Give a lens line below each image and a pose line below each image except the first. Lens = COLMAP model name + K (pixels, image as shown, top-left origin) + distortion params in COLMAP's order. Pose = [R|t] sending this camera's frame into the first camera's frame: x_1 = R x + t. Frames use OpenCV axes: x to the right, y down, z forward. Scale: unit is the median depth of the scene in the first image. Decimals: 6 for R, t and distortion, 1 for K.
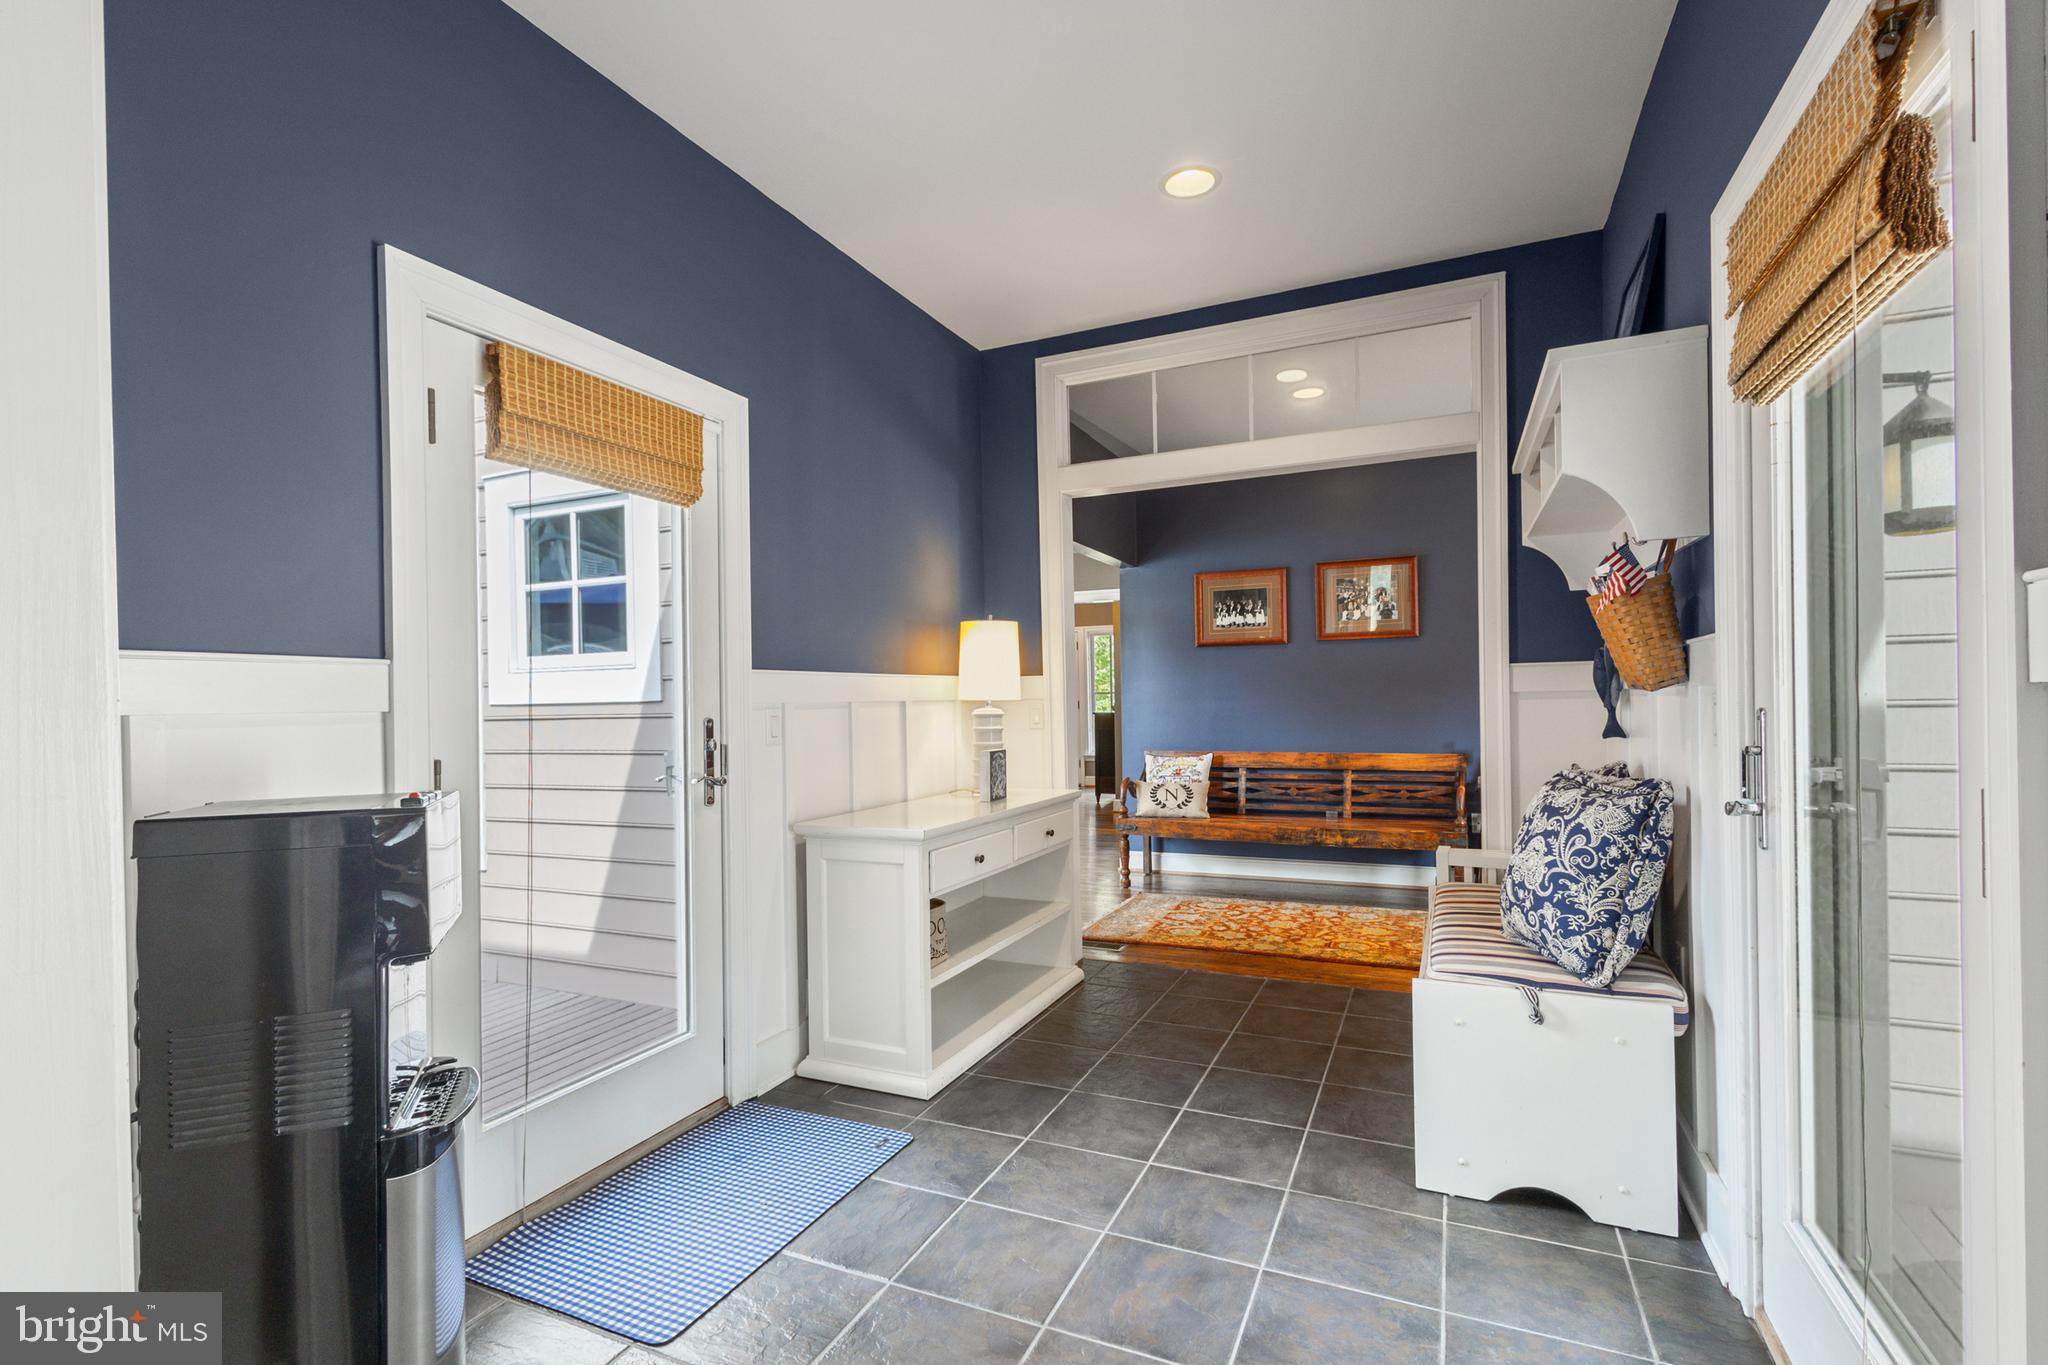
lens RADIAL K [[941.6, 0, 1025.0], [0, 941.6, 699.4], [0, 0, 1]] dist [0.011809, -0.000628]
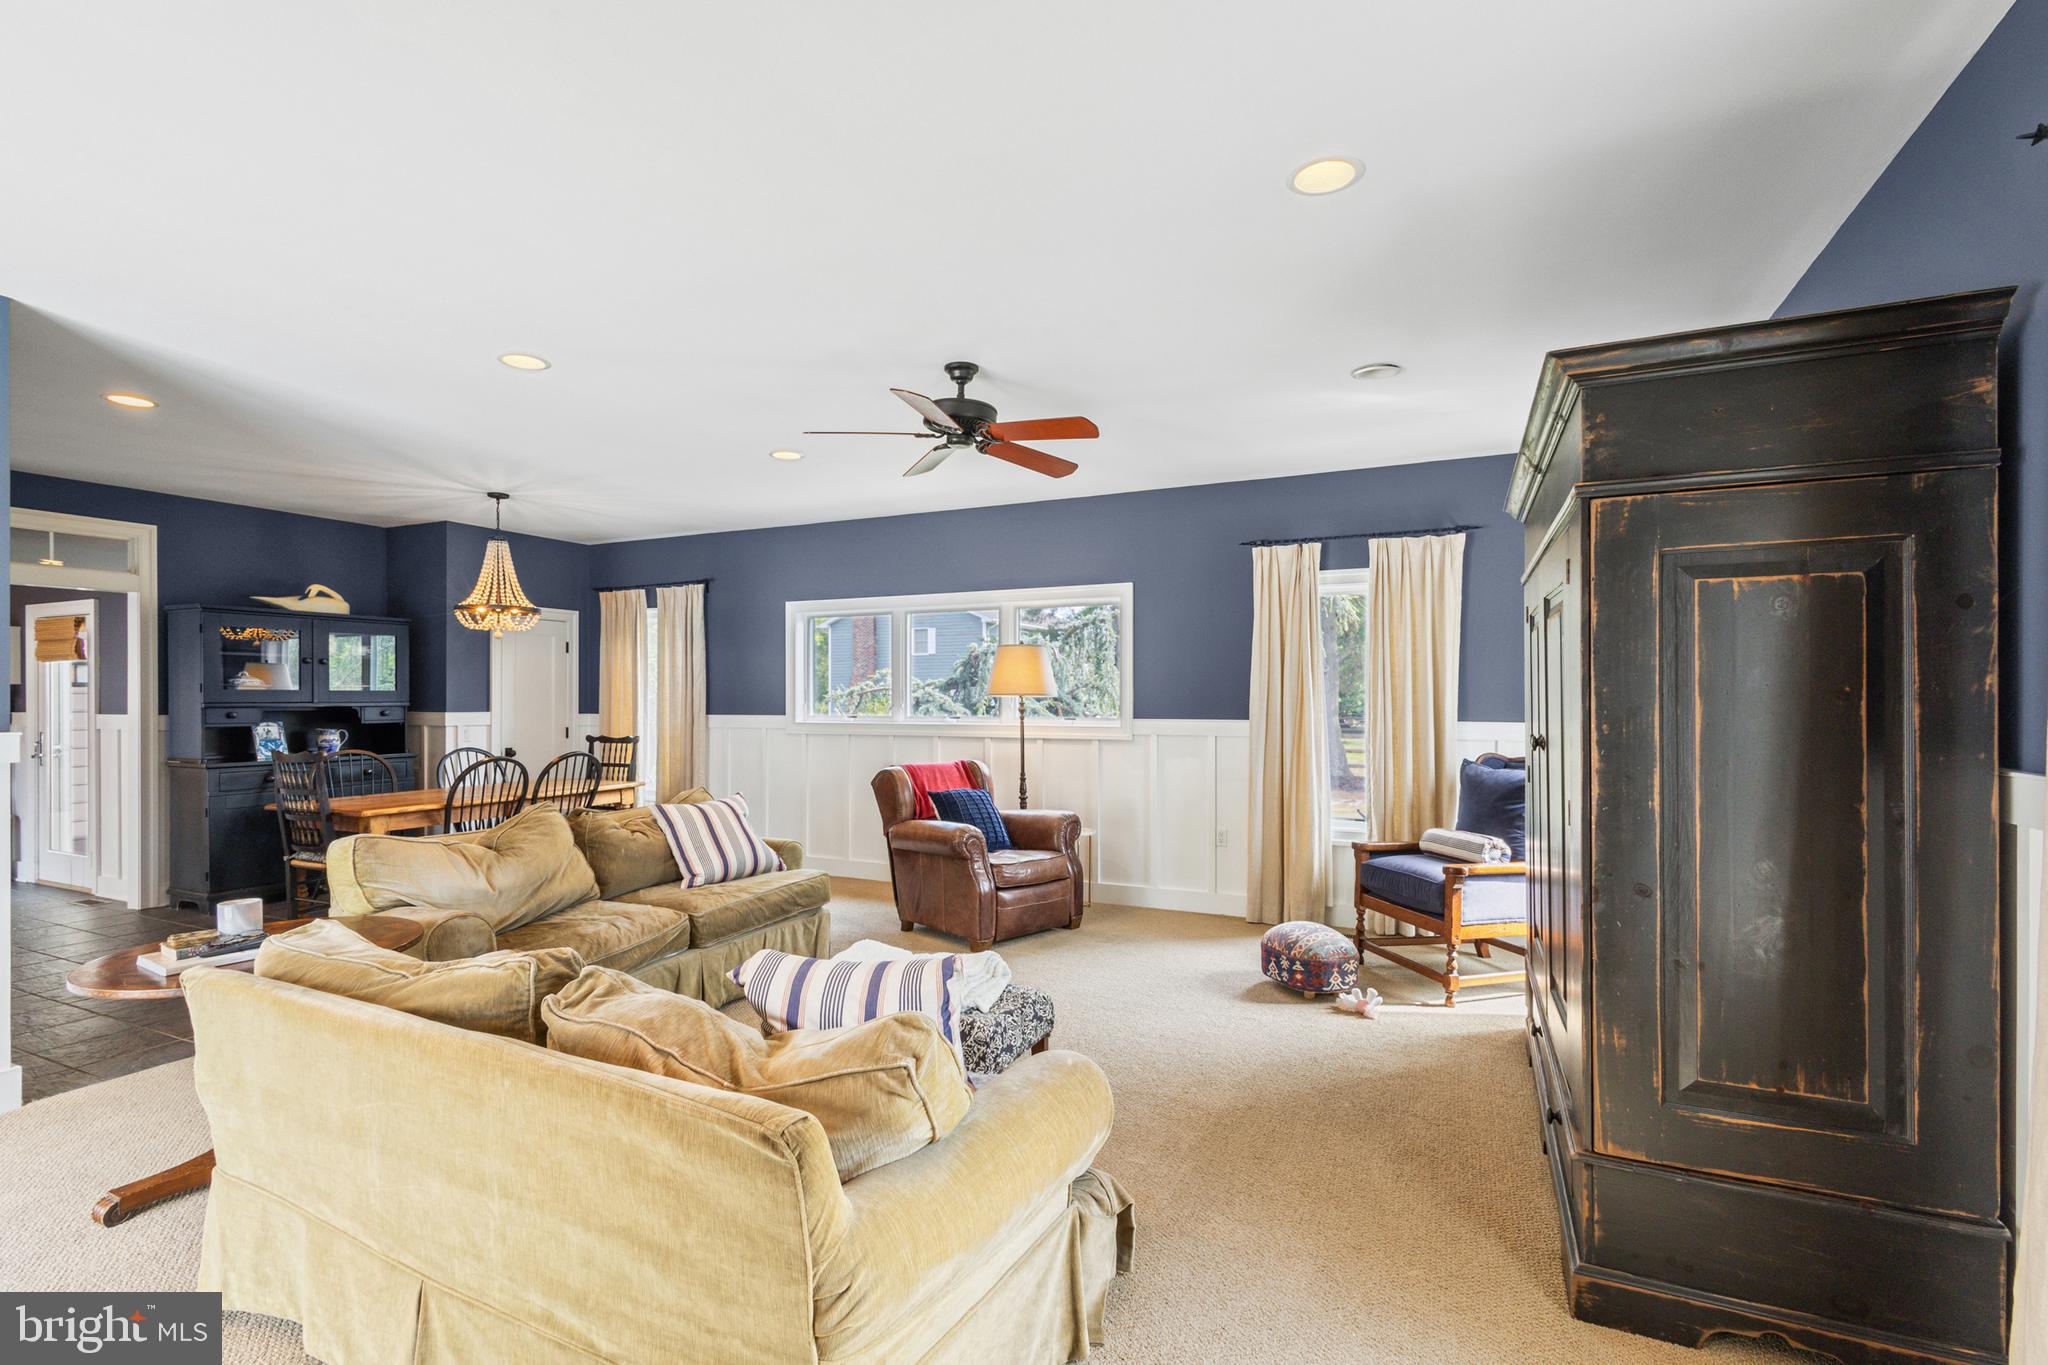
lens RADIAL K [[941.6, 0, 1017.3], [0, 941.6, 696.9], [0, 0, 1]] dist [0.011809, -0.000628]
pose [[0.029493, 0.011391, 0.999500, -1.797380], [0.002326, 0.999932, -0.011464, -0.047454], [-0.999562, 0.002663, 0.029464, -1.867478]]
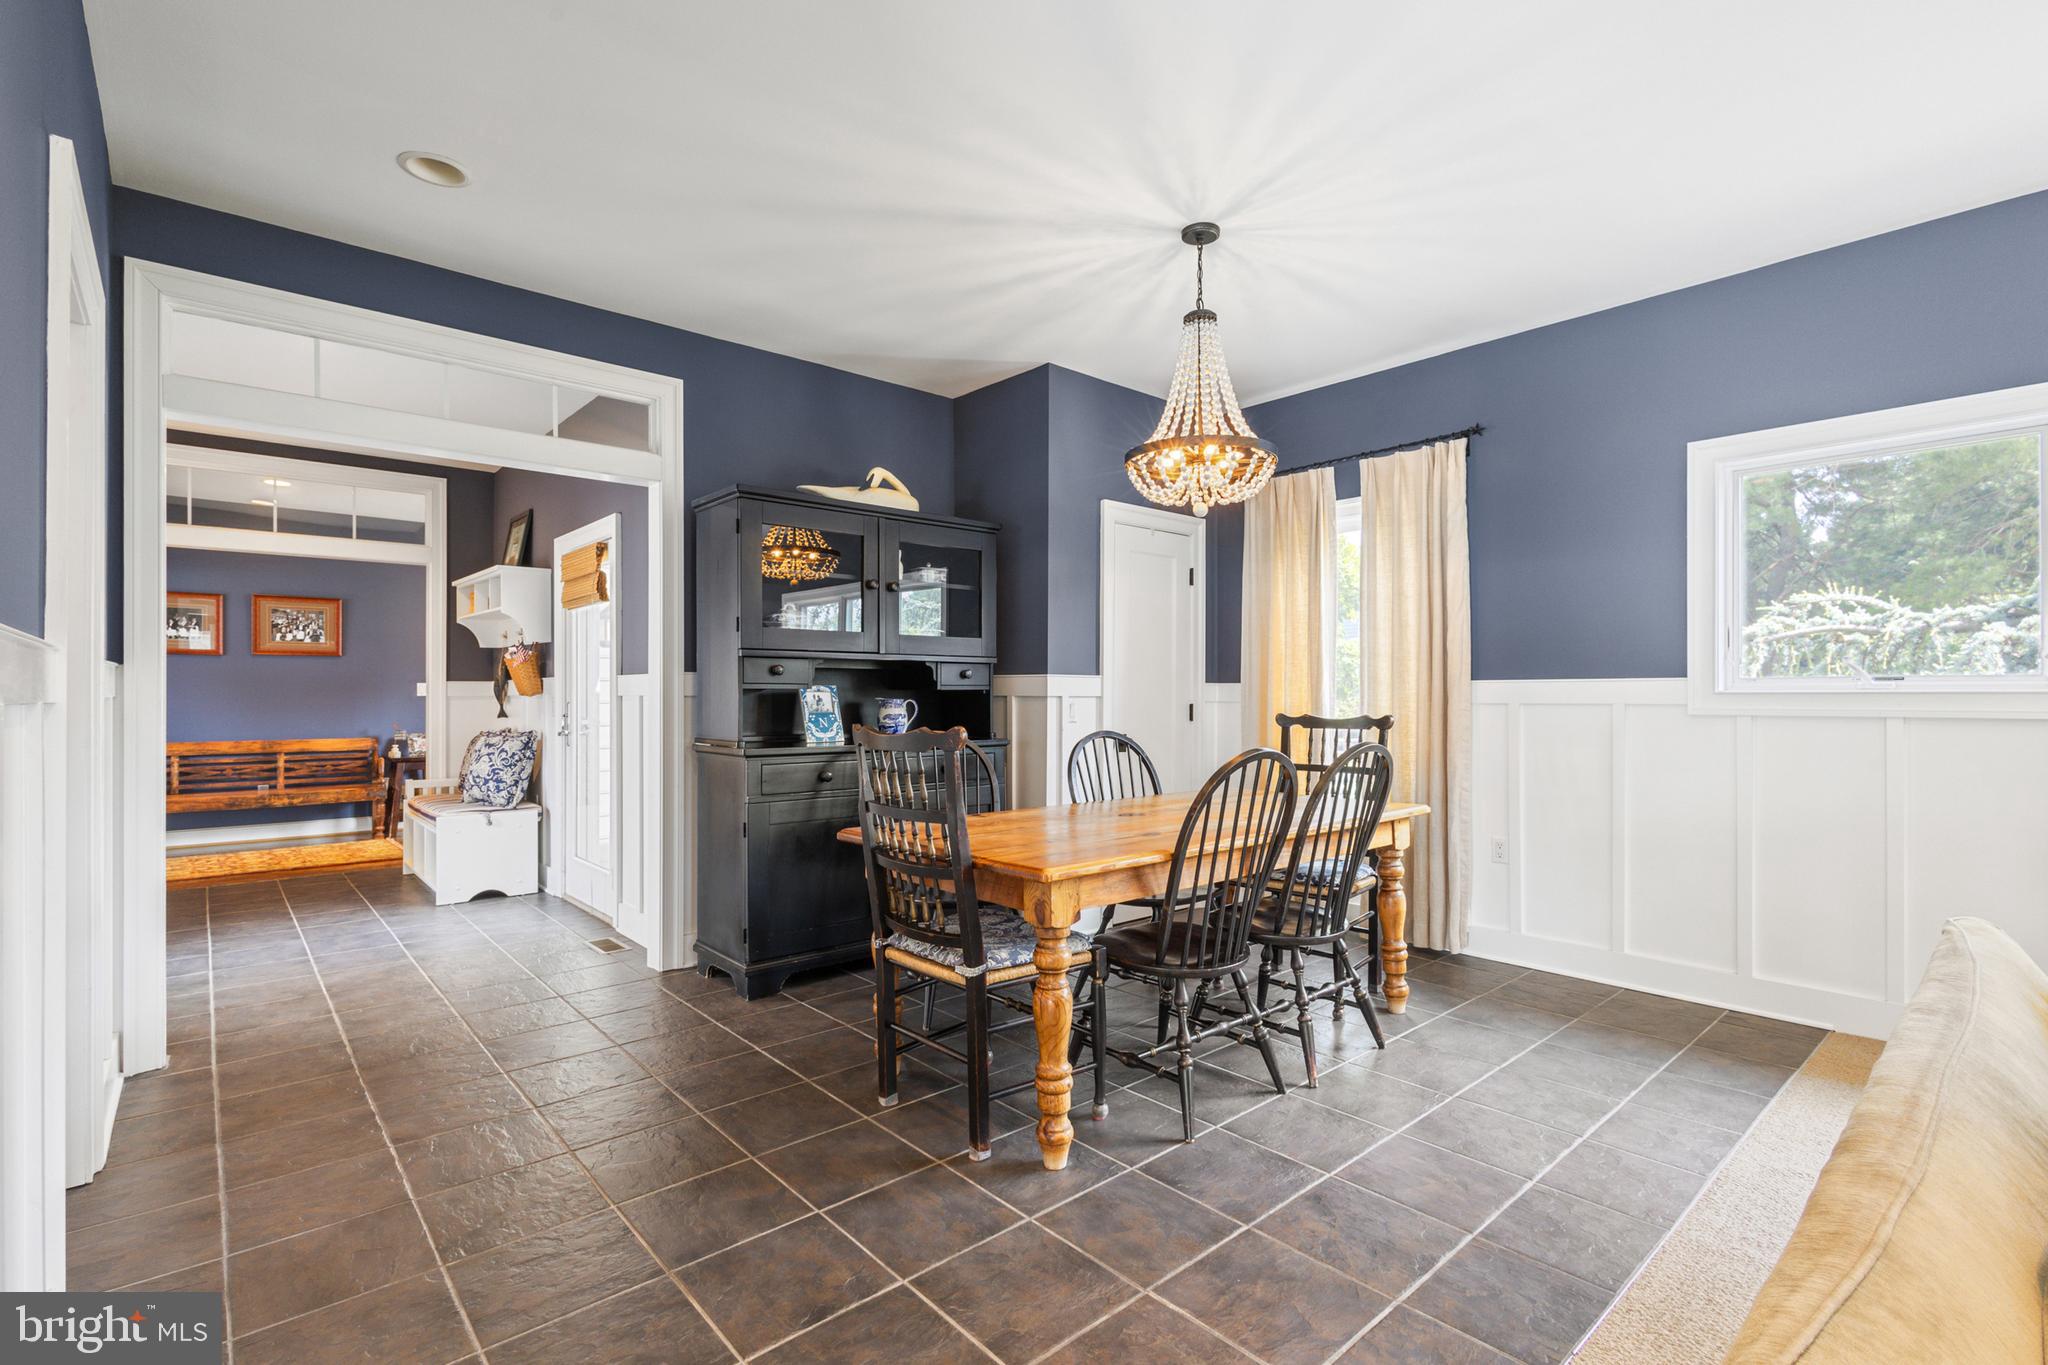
lens RADIAL K [[941.6, 0, 1028.0], [0, 941.6, 690.6], [0, 0, 1]] dist [0.011809, -0.000628]
pose [[0.412290, 0.016832, 0.910897, -0.815050], [-0.003660, 0.999852, -0.016820, 0.009949], [-0.911045, 0.003601, 0.412291, -0.946096]]
